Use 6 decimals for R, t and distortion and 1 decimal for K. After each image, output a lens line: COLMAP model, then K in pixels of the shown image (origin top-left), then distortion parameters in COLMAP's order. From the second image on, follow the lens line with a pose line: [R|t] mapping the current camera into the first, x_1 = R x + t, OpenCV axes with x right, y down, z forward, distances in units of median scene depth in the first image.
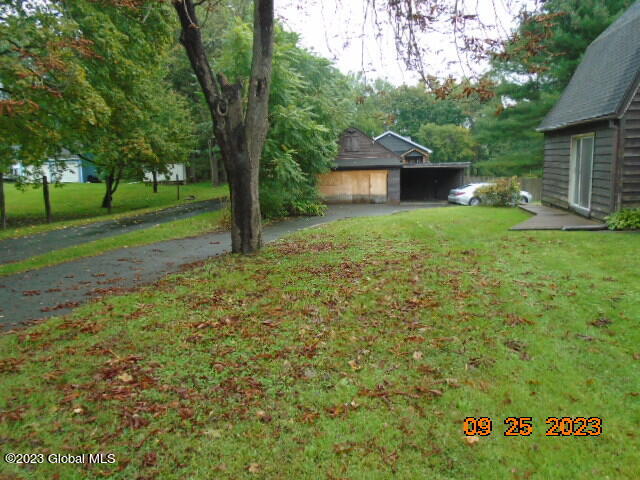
lens RADIAL K [[484.0, 0, 320.3], [0, 484.0, 239.1], [0, 0, 1]] dist [-0.015227, -0.002204]
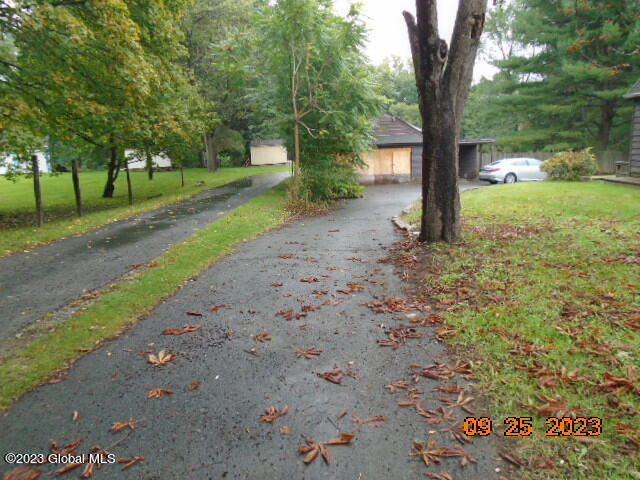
lens RADIAL K [[484.0, 0, 318.9], [0, 484.0, 241.3], [0, 0, 1]] dist [-0.015227, -0.002204]
pose [[0.994265, -0.043989, 0.097482, -0.150073], [0.040508, 0.998479, 0.037411, -0.003163], [-0.098979, -0.033248, 0.994534, 0.079724]]
